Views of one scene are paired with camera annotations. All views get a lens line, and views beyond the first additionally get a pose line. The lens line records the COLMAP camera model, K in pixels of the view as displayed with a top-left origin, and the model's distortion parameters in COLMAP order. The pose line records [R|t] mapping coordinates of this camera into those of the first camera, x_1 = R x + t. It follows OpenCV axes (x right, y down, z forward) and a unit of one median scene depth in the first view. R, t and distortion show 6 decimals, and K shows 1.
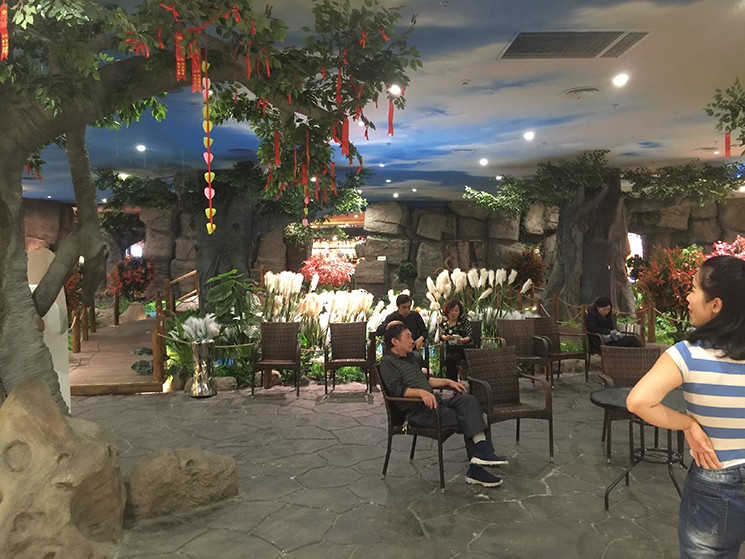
lens RADIAL K [[626.1, 0, 379.4], [0, 626.1, 278.0], [0, 0, 1]] dist [0.072938, -0.100006]
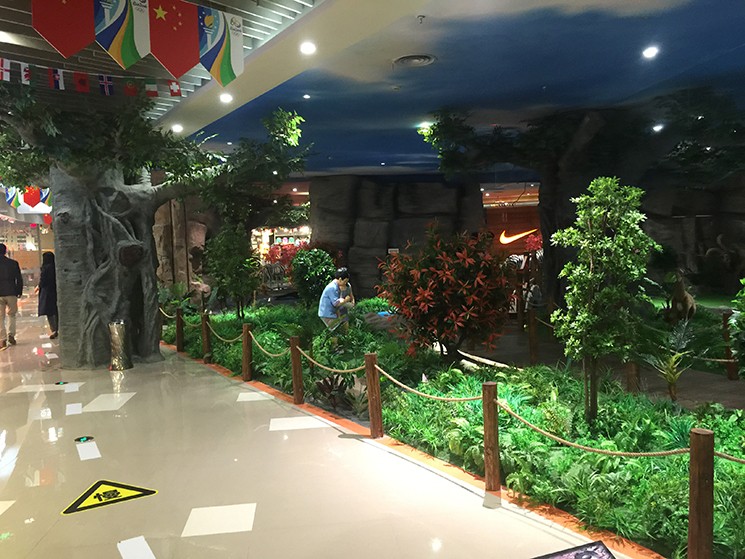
lens RADIAL K [[626.1, 0, 379.4], [0, 626.1, 278.0], [0, 0, 1]] dist [0.072938, -0.100006]
pose [[0.997451, -0.024614, 0.066971, -0.482305], [0.023544, 0.999583, 0.016717, -0.003073], [-0.067355, -0.015097, 0.997615, 0.284445]]
